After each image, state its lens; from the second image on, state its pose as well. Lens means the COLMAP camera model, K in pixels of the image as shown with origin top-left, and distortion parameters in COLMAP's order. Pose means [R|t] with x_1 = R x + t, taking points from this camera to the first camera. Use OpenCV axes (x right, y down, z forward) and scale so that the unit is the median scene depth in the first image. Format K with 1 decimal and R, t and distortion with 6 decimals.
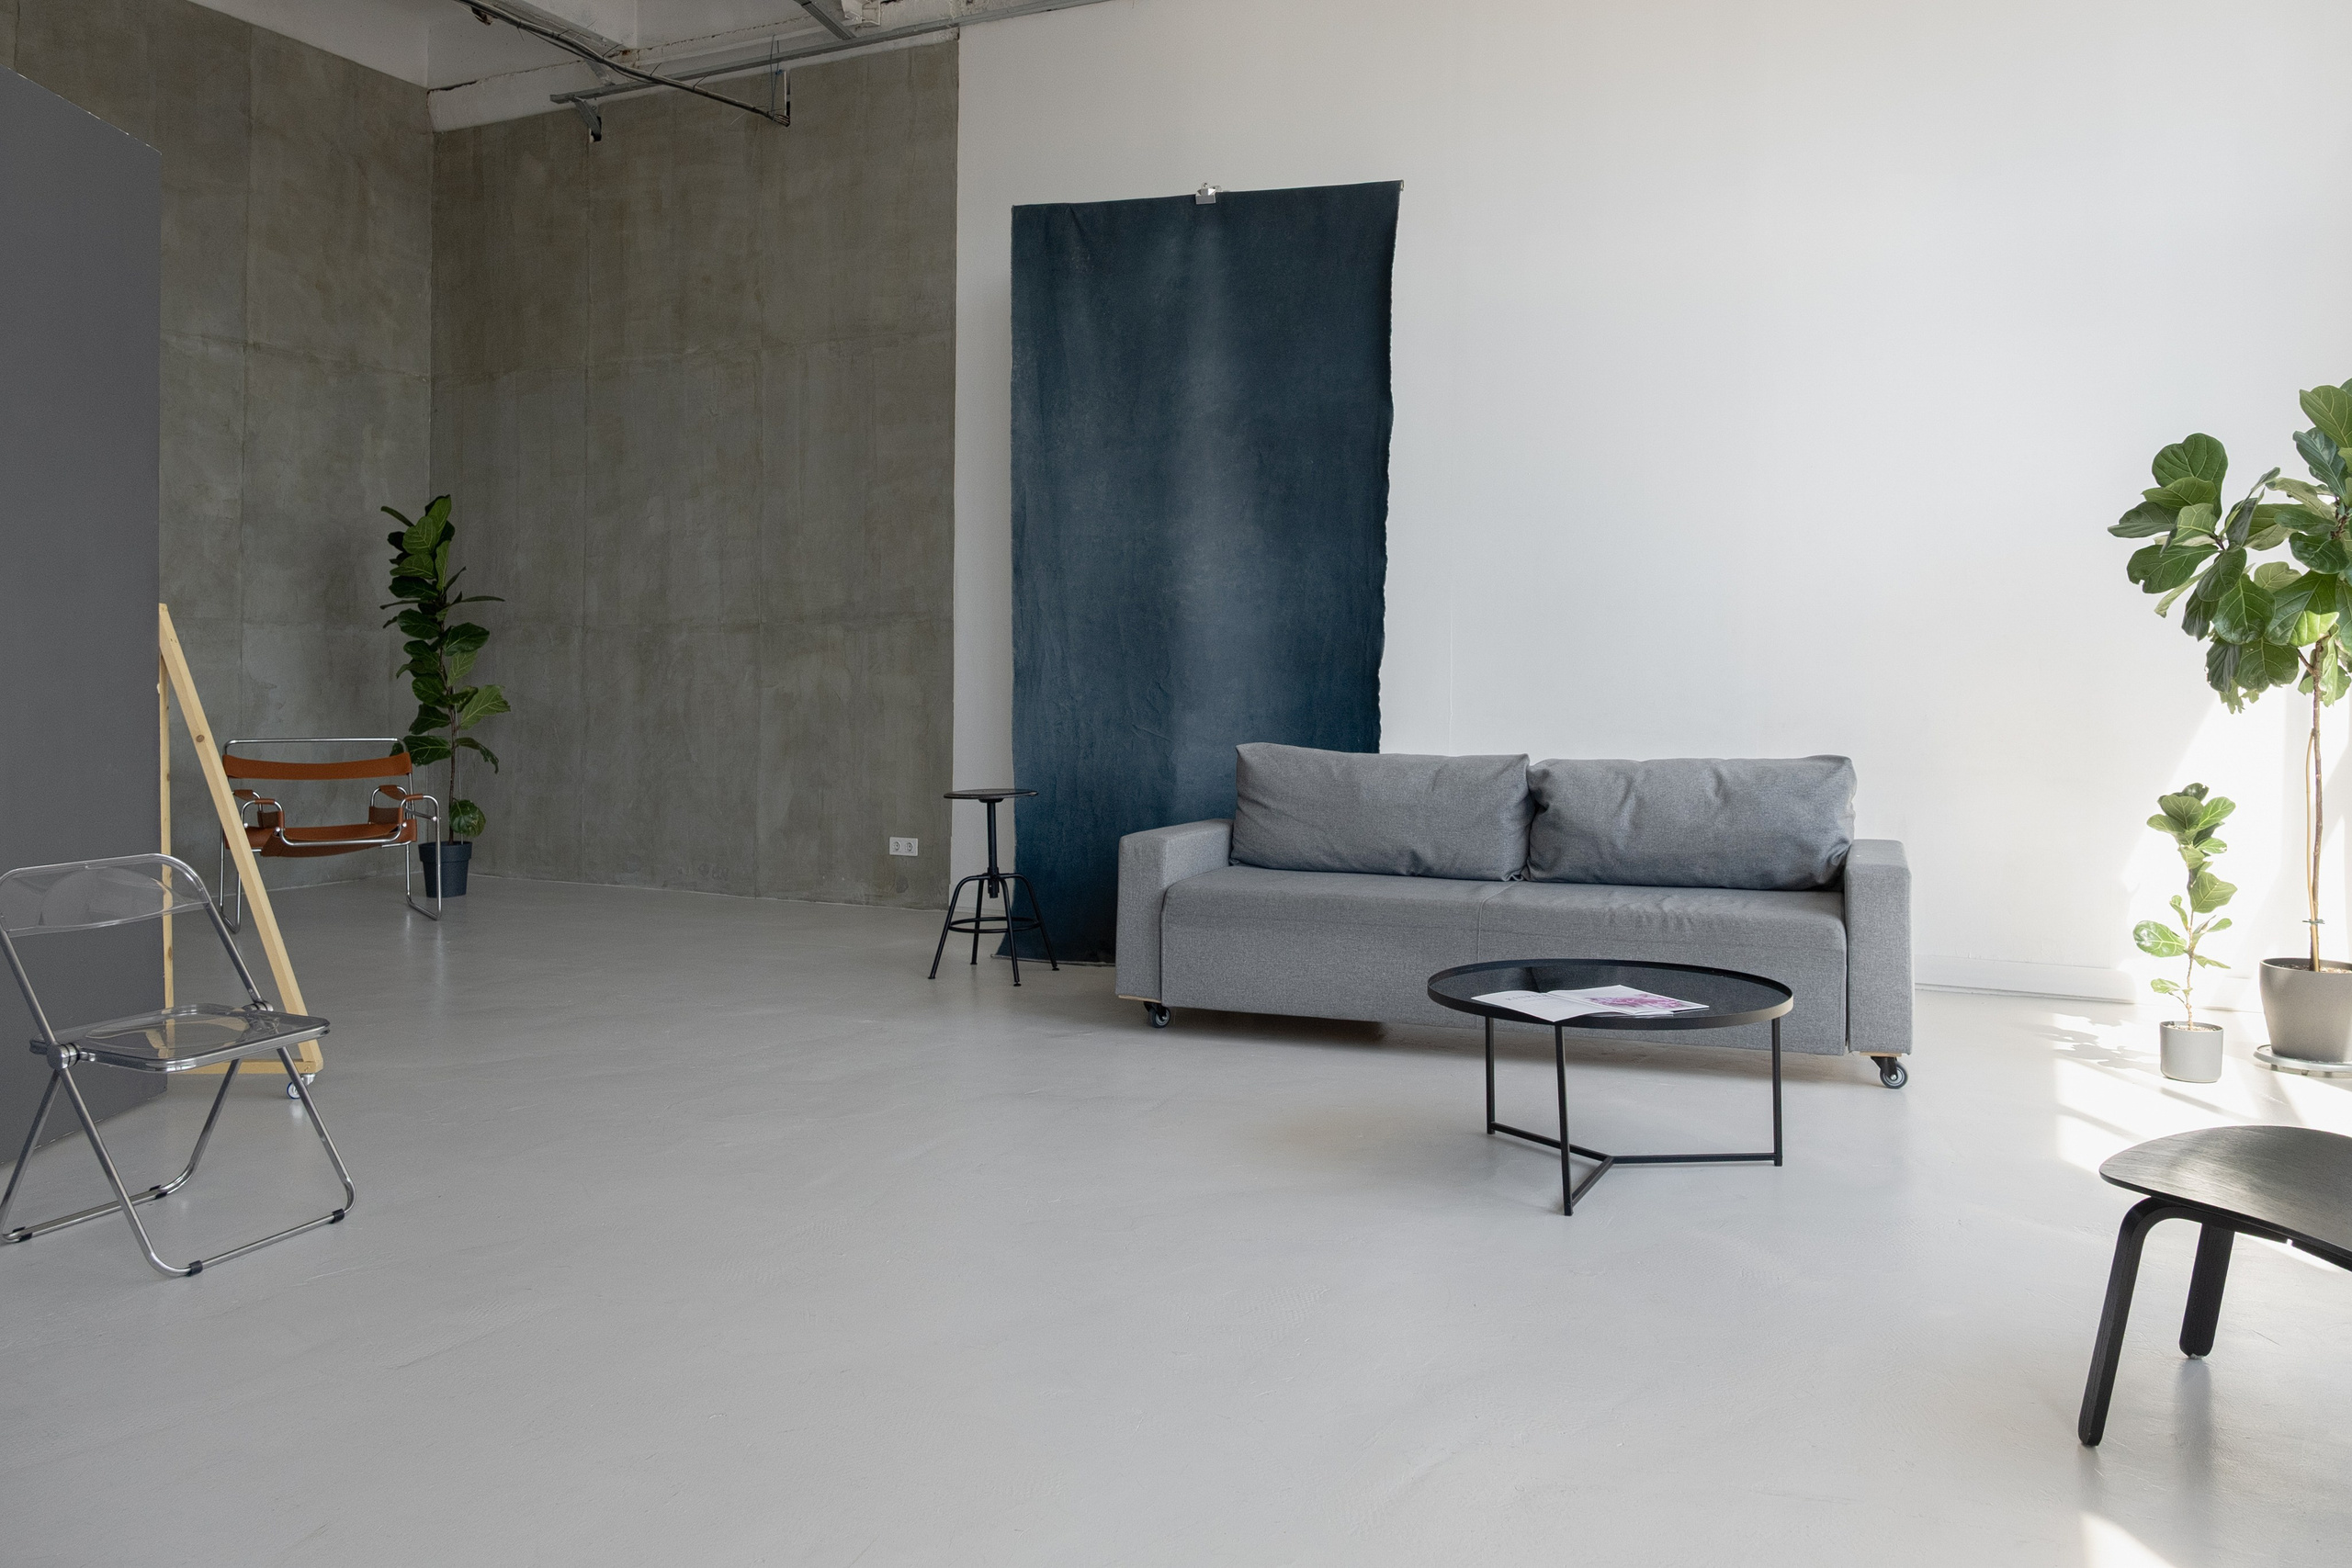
lens RADIAL K [[1792.7, 0, 1174.8], [0, 1792.7, 687.3], [0, 0, 1]] dist [-0.010314, -0.004331]
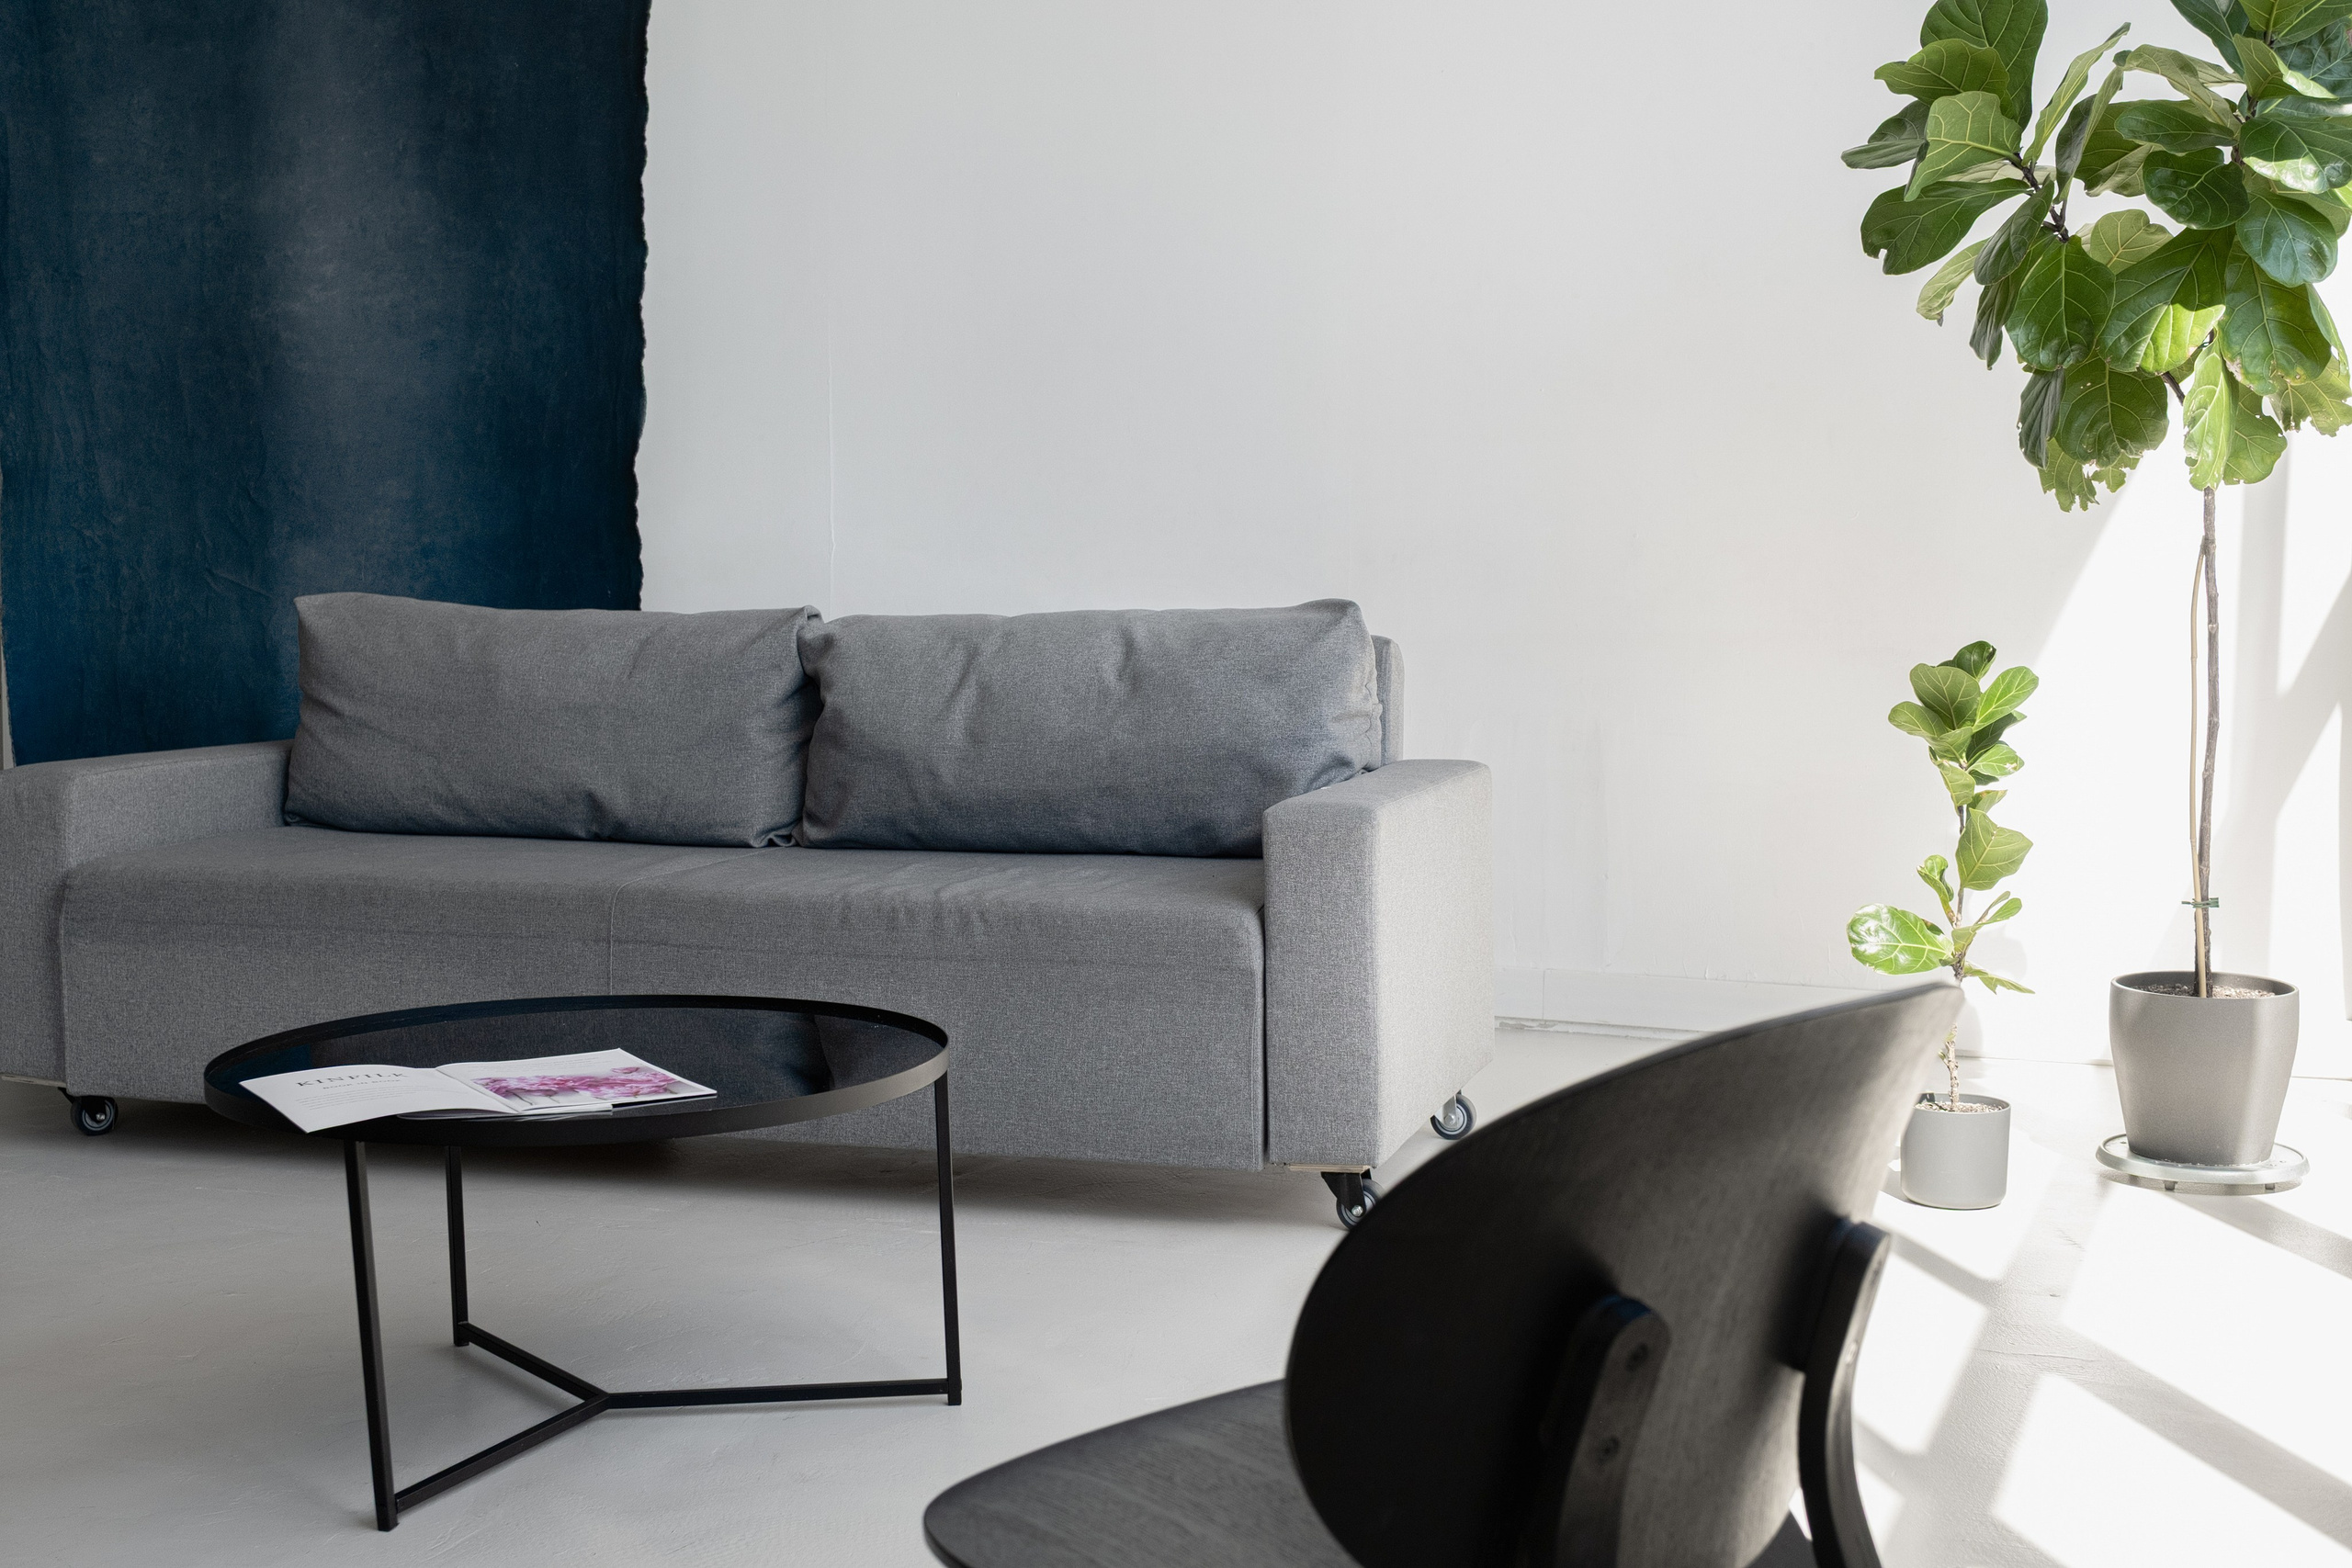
lens RADIAL K [[2879.7, 0, 1117.3], [0, 2879.7, 788.6], [0, 0, 1]] dist [0.000744, -0.038299]
pose [[0.998429, -0.011983, 0.054736, 0.227724], [0.007588, 0.996782, 0.079797, 0.022690], [-0.055516, -0.079256, 0.995307, 0.143796]]
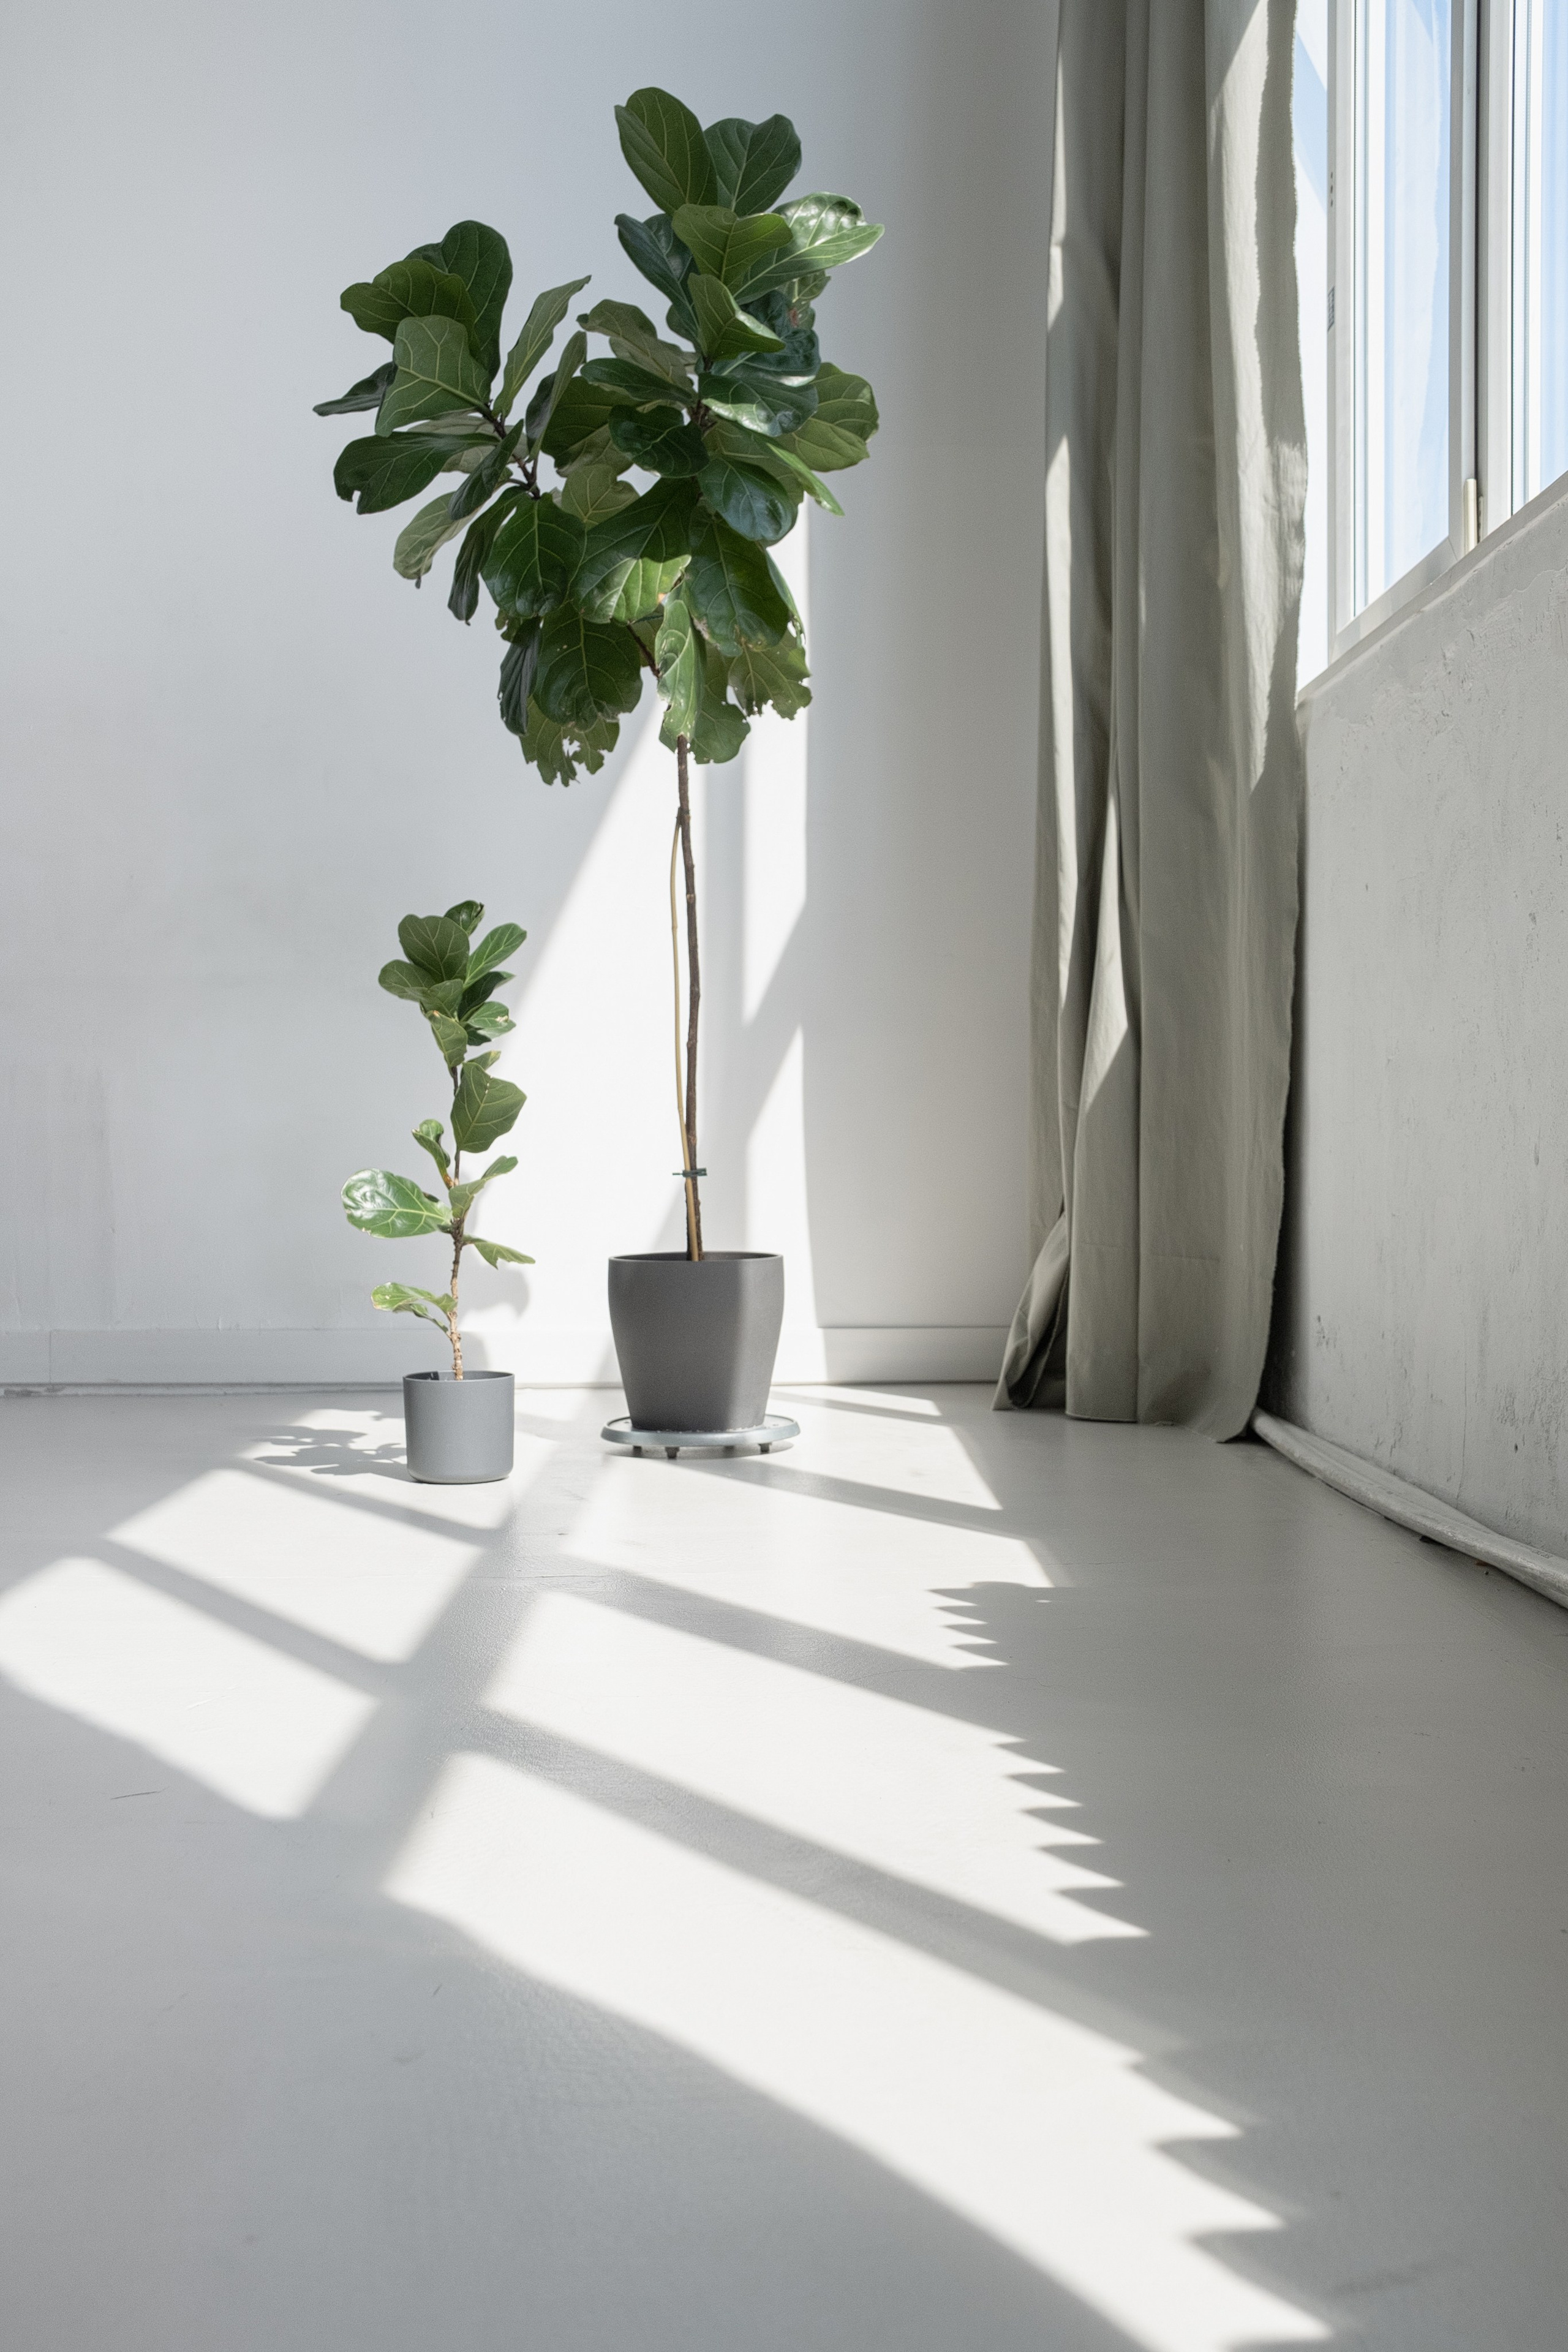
lens RADIAL K [[2461.4, 0, 784.0], [0, 2461.4, 1176.0], [0, 0, 1]] dist [0.007906, 0.011361]
pose [[0.895251, -0.022237, 0.445008, 0.281638], [0.016638, 0.999726, 0.016486, 0.101372], [-0.445252, -0.007355, 0.895375, 0.274838]]
